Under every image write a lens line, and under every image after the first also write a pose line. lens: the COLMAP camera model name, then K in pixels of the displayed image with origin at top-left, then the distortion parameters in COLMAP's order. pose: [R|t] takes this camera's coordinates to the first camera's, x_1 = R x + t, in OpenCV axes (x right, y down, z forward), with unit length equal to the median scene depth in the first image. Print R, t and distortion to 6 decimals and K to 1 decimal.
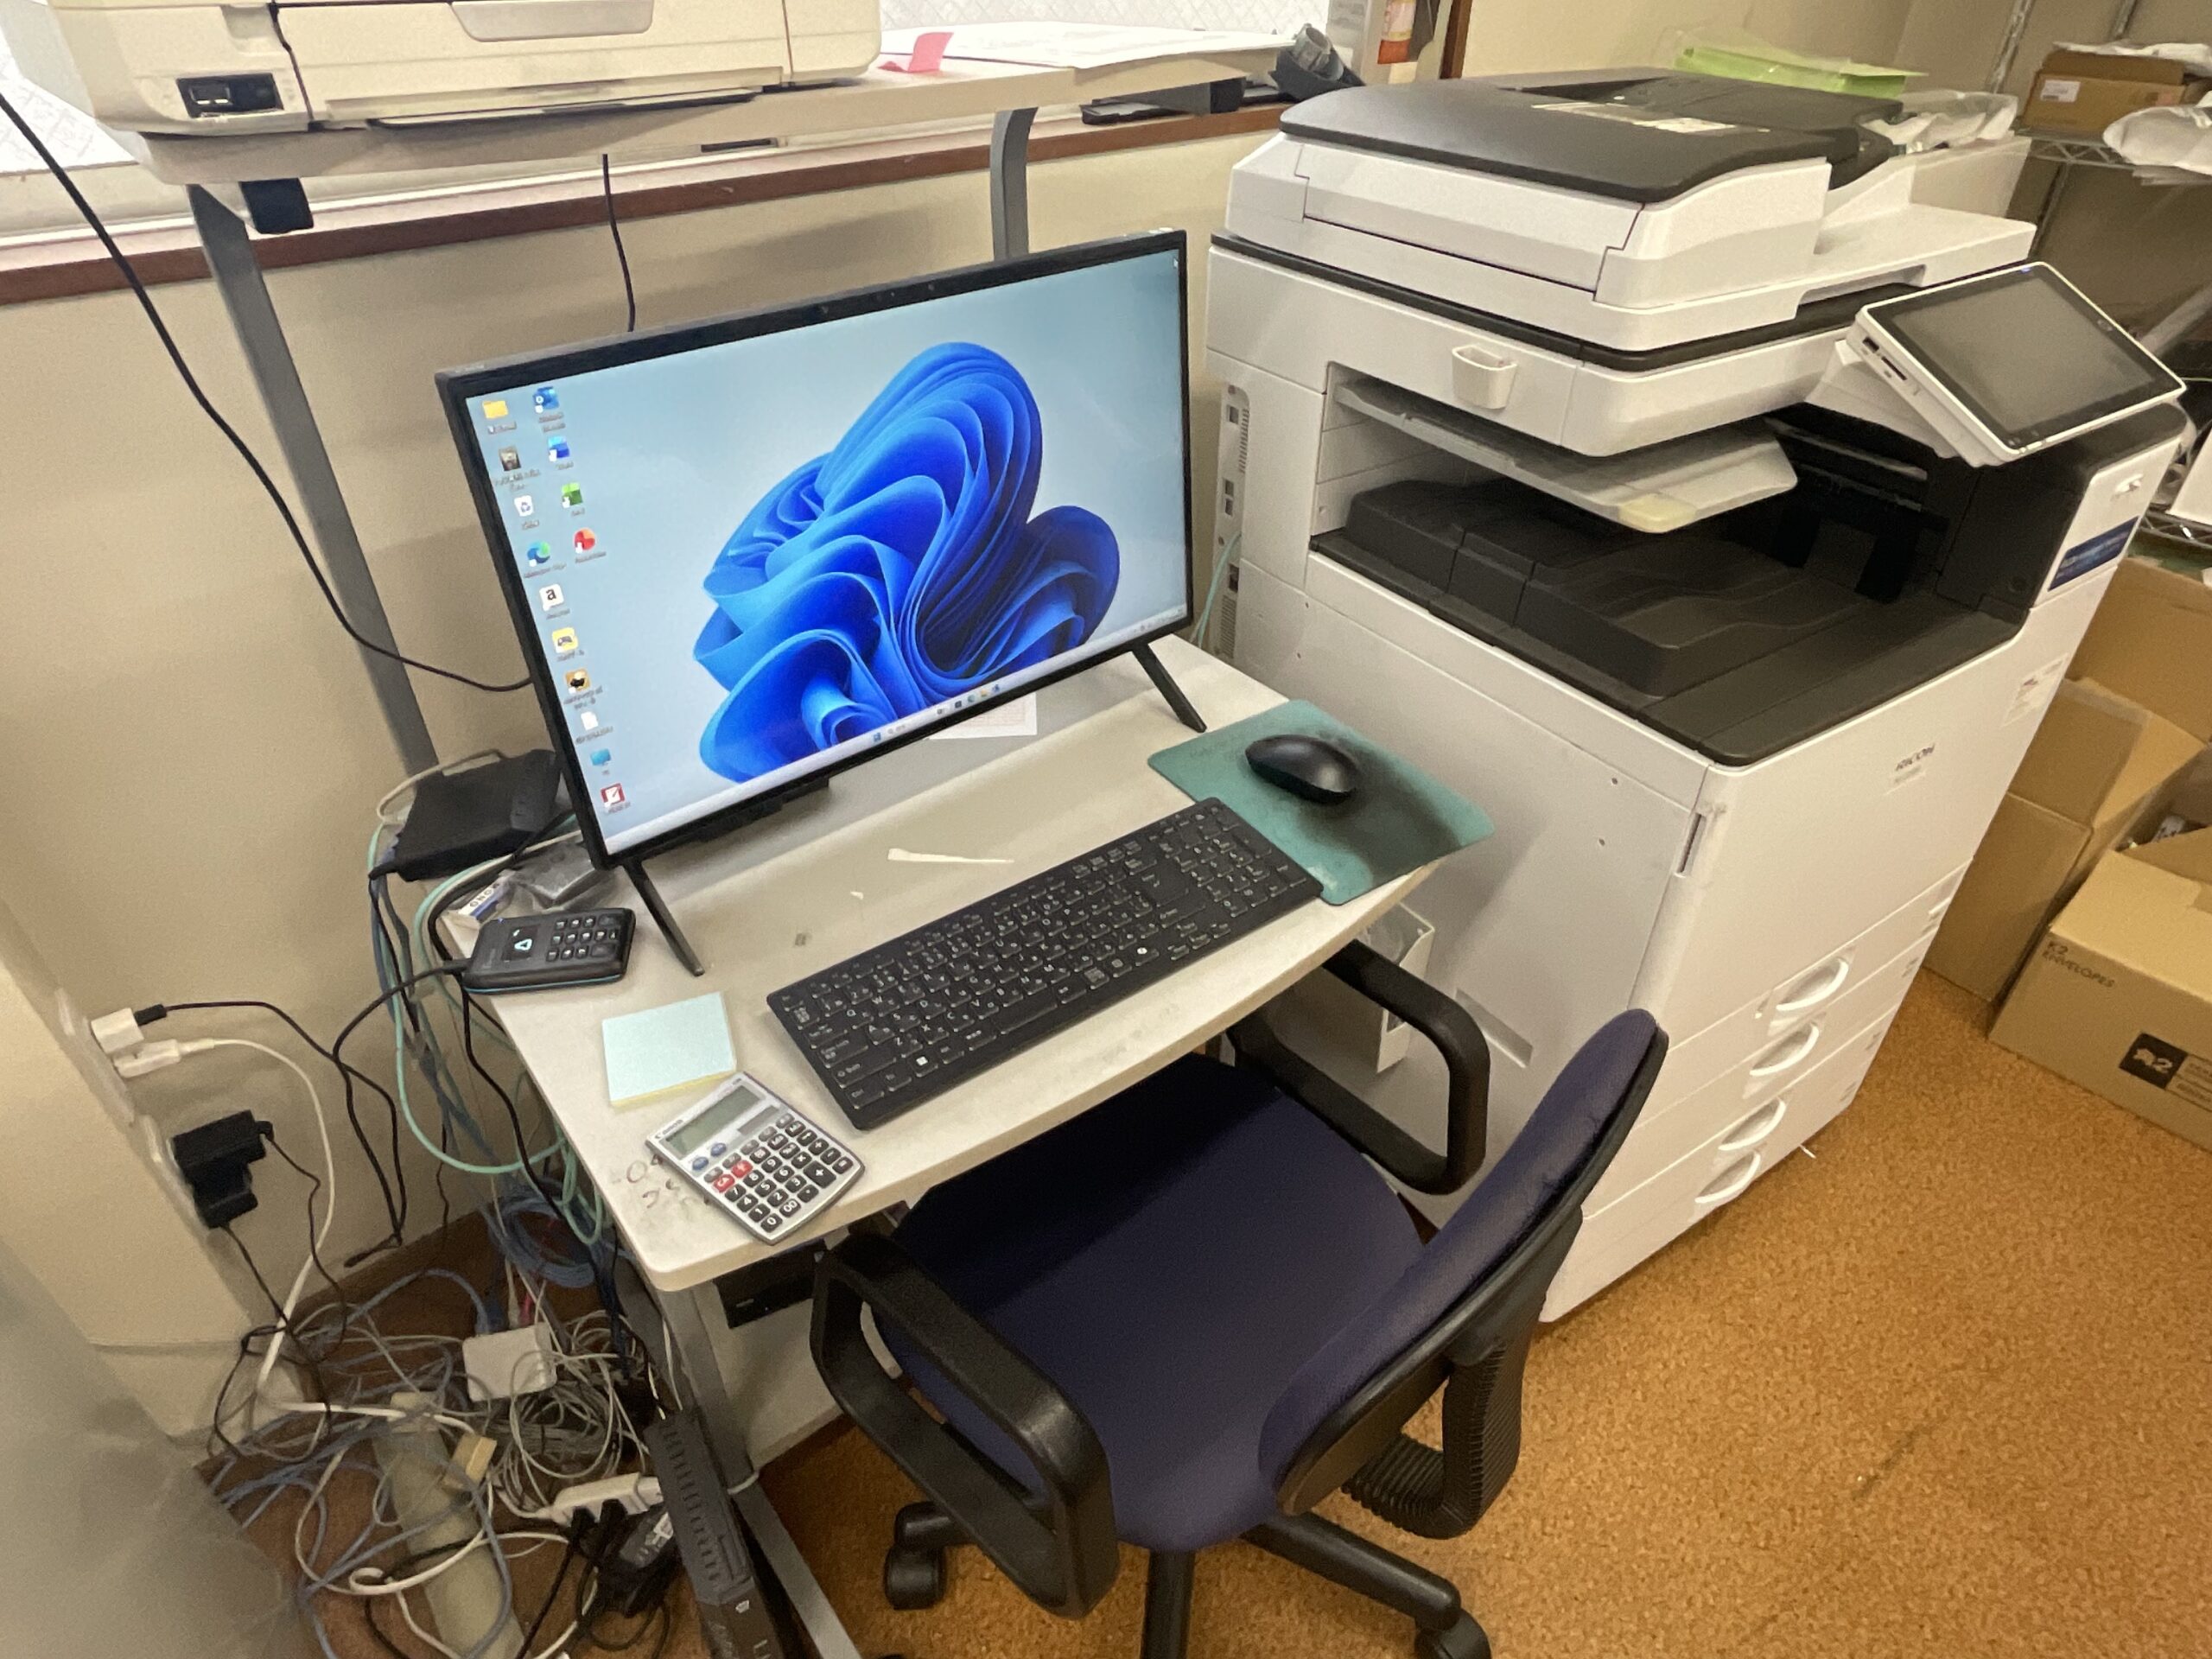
lens RADIAL K [[1317.1, 0, 1106.0], [0, 1317.1, 829.5], [0, 0, 1]] dist [-0.045727, 0.032908]
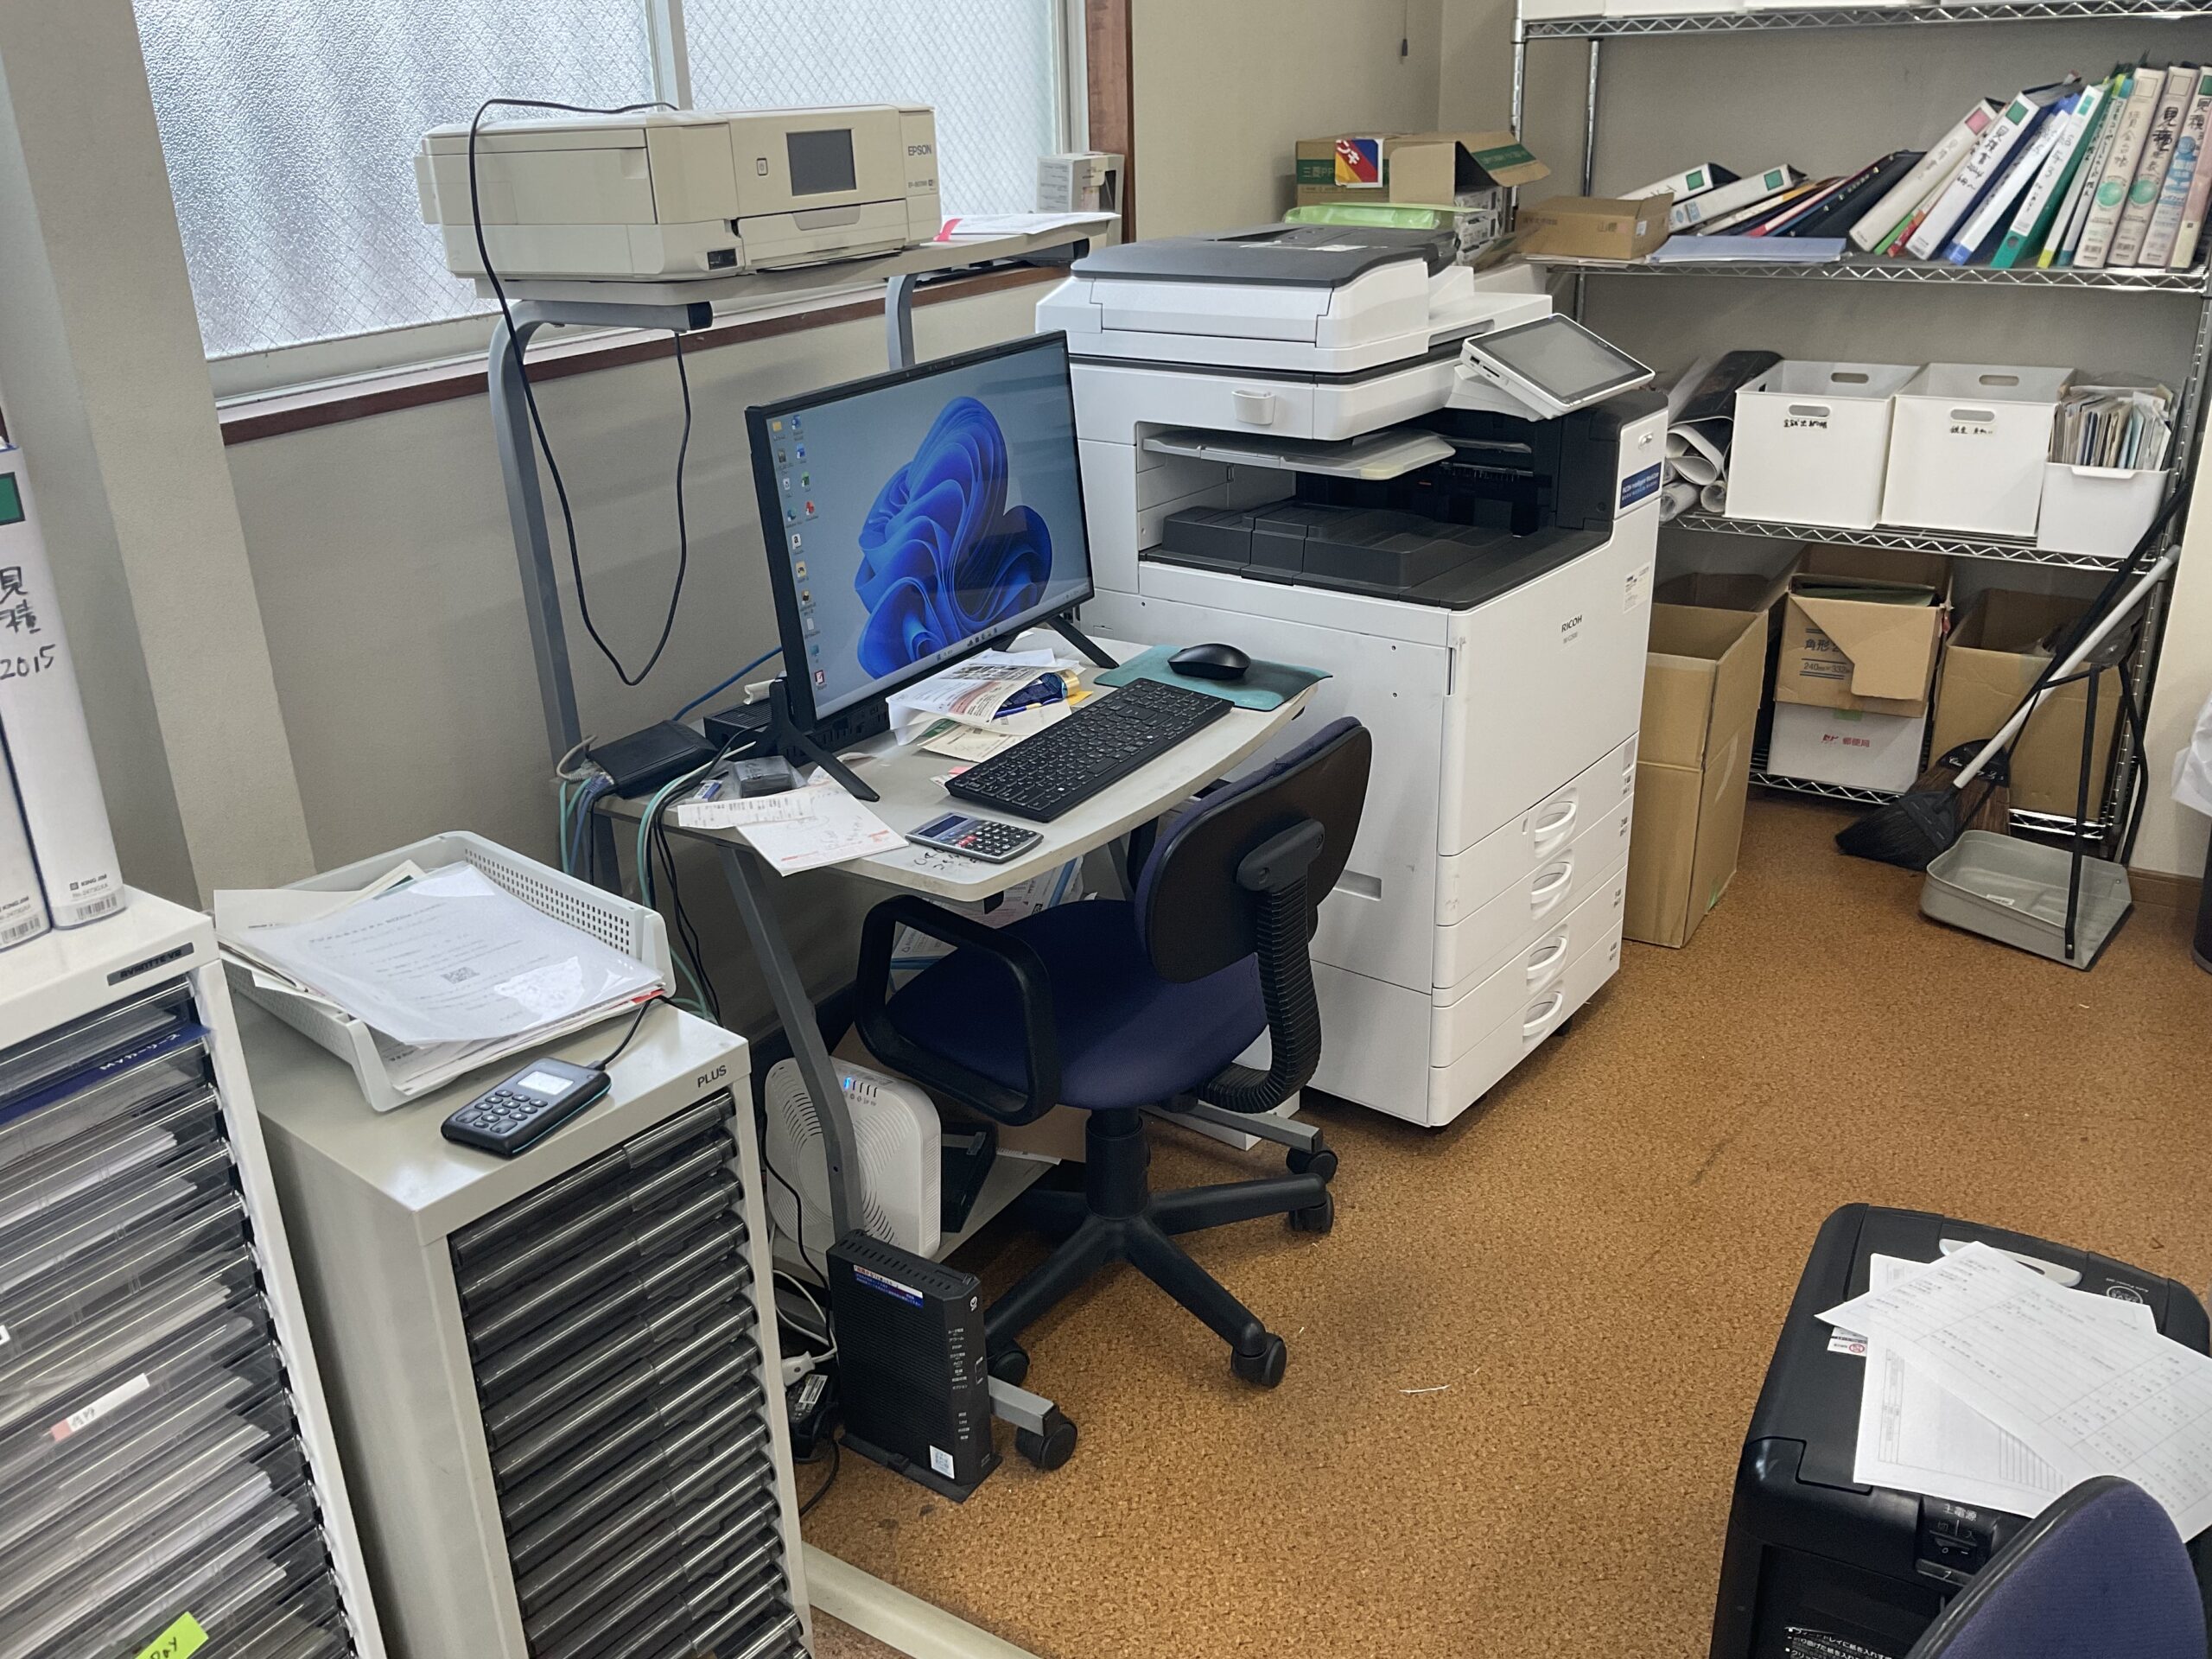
lens RADIAL K [[1819.9, 0, 1133.0], [0, 1819.9, 810.8], [0, 0, 1]] dist [0.082295, -0.207236]
pose [[0.943550, -0.151193, 0.294711, -0.587304], [0.217254, 0.954113, -0.206081, 0.553956], [-0.250029, 0.258475, 0.933100, -0.904668]]
